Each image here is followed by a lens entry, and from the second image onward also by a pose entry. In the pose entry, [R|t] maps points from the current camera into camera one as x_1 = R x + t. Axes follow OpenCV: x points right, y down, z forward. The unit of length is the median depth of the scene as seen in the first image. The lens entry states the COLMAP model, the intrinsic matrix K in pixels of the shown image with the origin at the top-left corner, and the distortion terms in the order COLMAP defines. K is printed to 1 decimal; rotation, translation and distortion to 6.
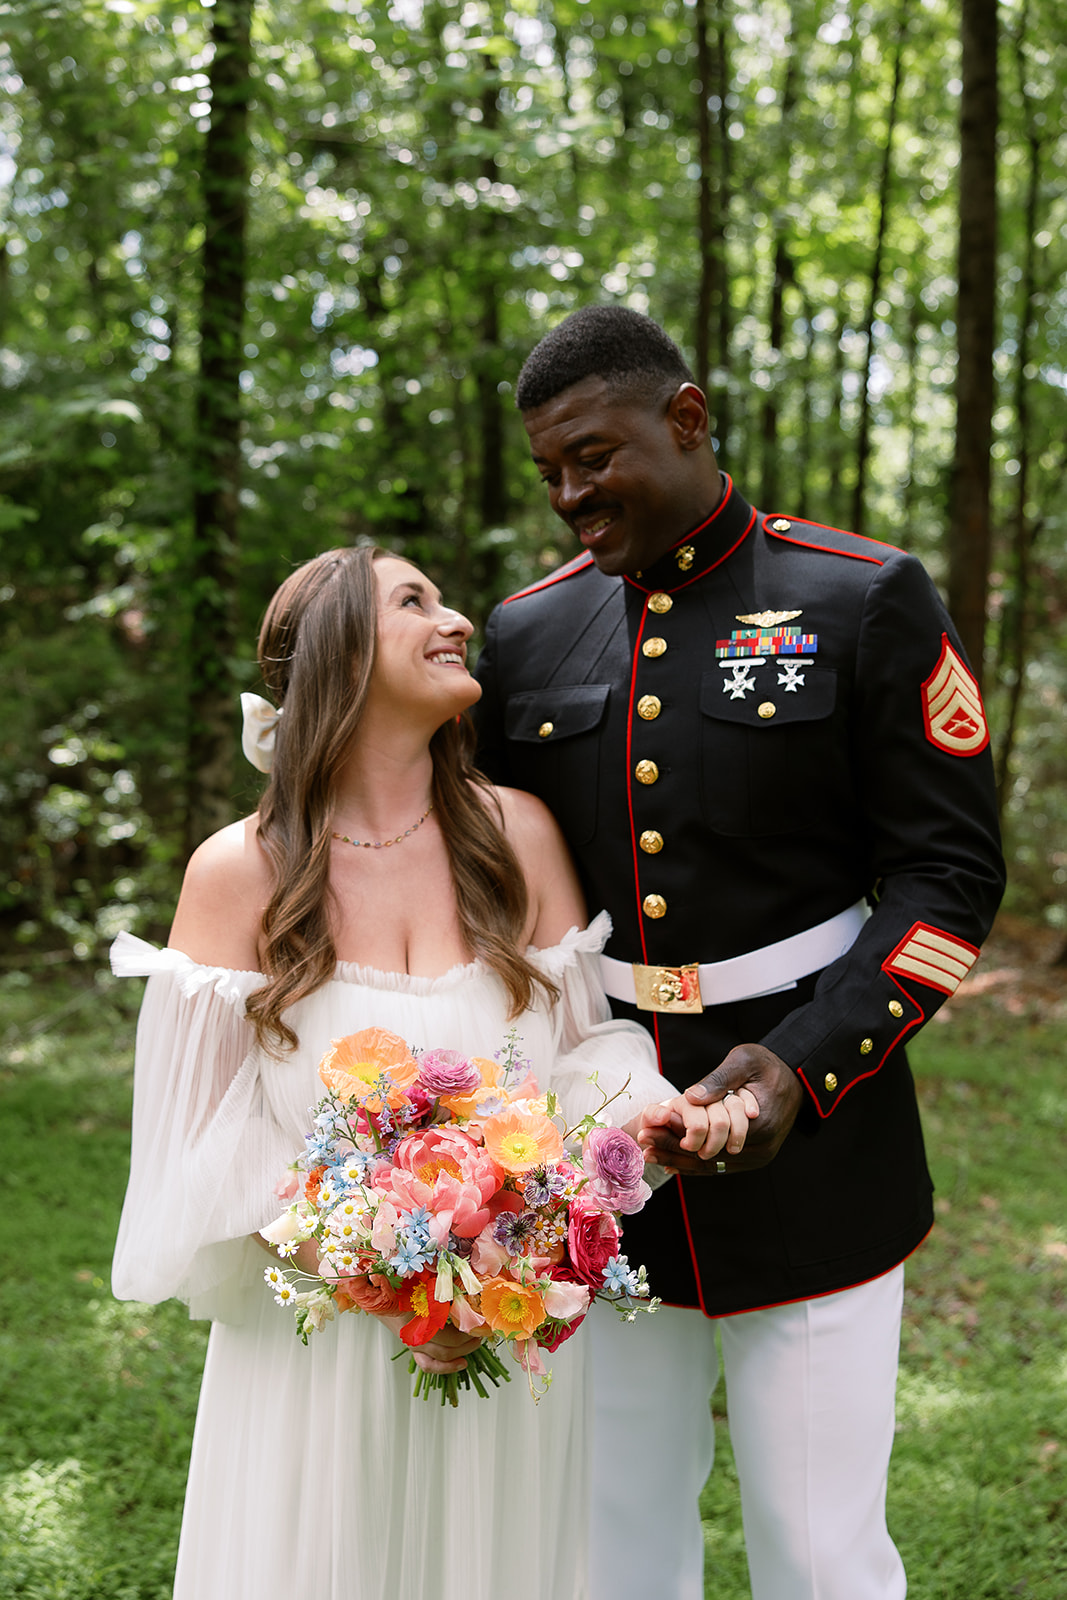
lens RADIAL K [[1727.3, 0, 533.5], [0, 1727.3, 800.0], [0, 0, 1]] dist [0.019413, -0.006668]
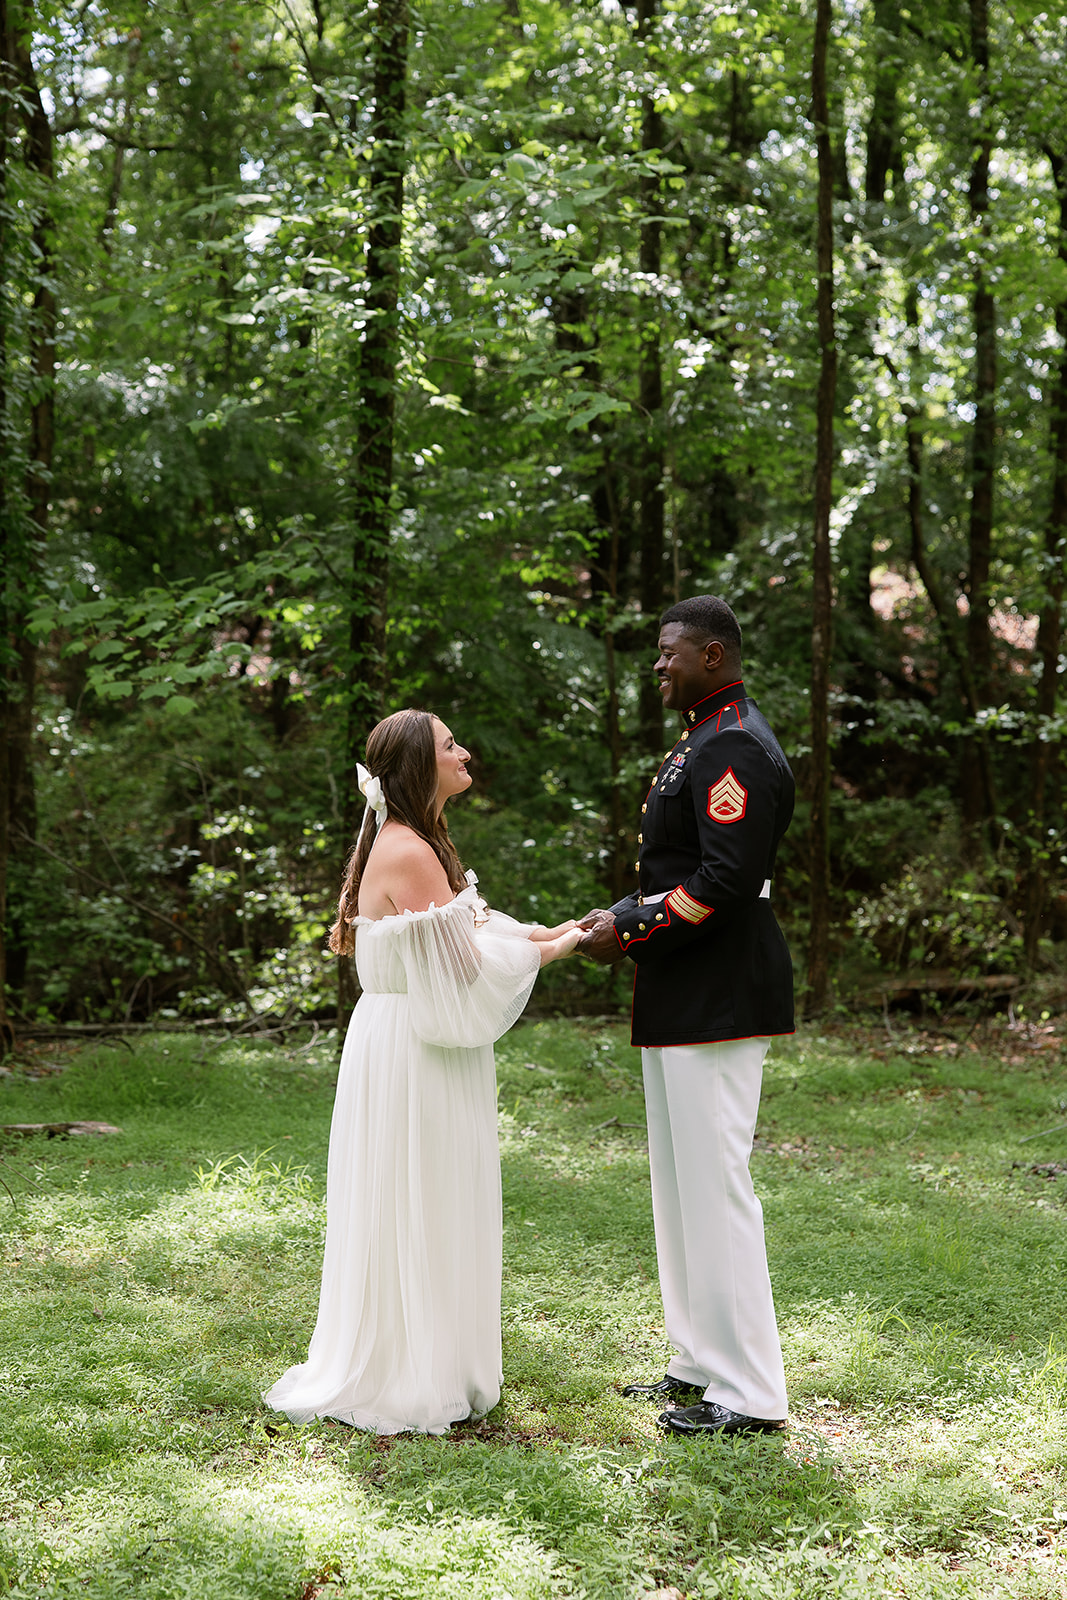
lens RADIAL K [[2475.7, 0, 533.5], [0, 2475.7, 800.0], [0, 0, 1]] dist [0.014859, 0.014685]
pose [[0.993600, 0.005203, -0.112839, 0.598075], [-0.010342, 0.998933, -0.045004, 0.158362], [0.112484, 0.045883, 0.992594, -3.273136]]
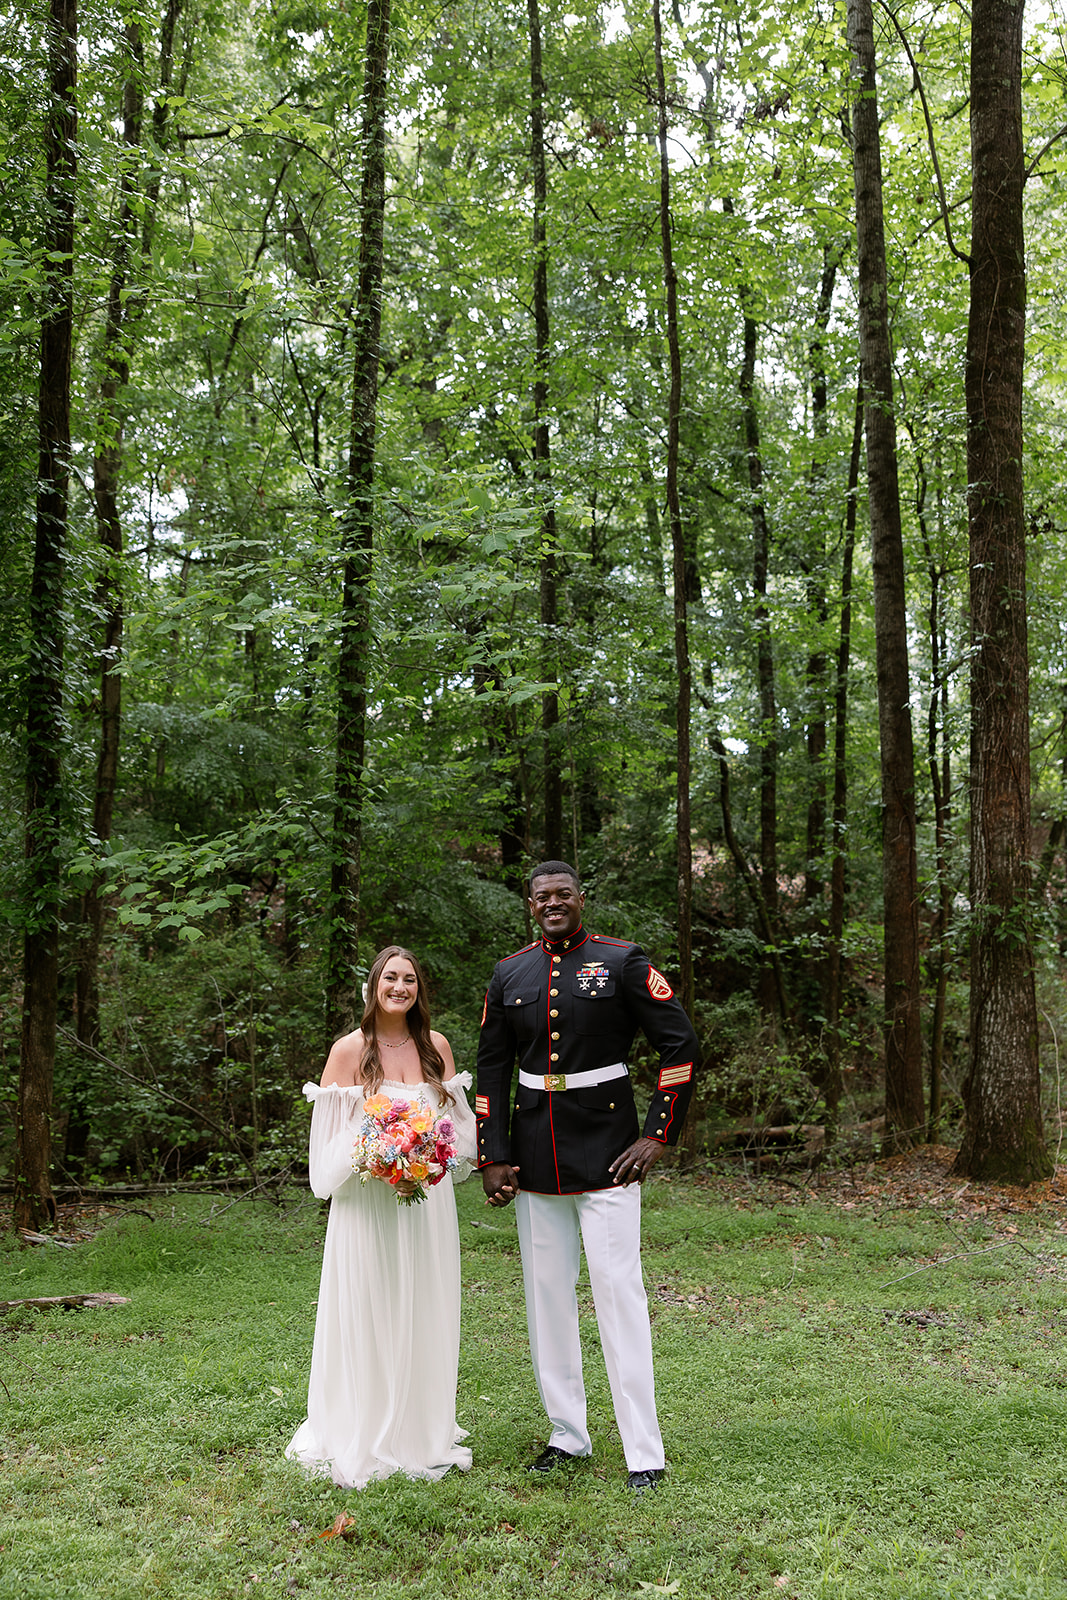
lens RADIAL K [[1682.7, 0, 483.9], [0, 1682.7, 772.7], [0, 0, 1]] dist [0.000374, 0.007530]
pose [[0.994736, -0.020746, -0.100346, 0.470193], [0.002297, 0.983559, -0.180574, 0.107587], [0.102443, 0.179393, 0.978429, -2.437746]]
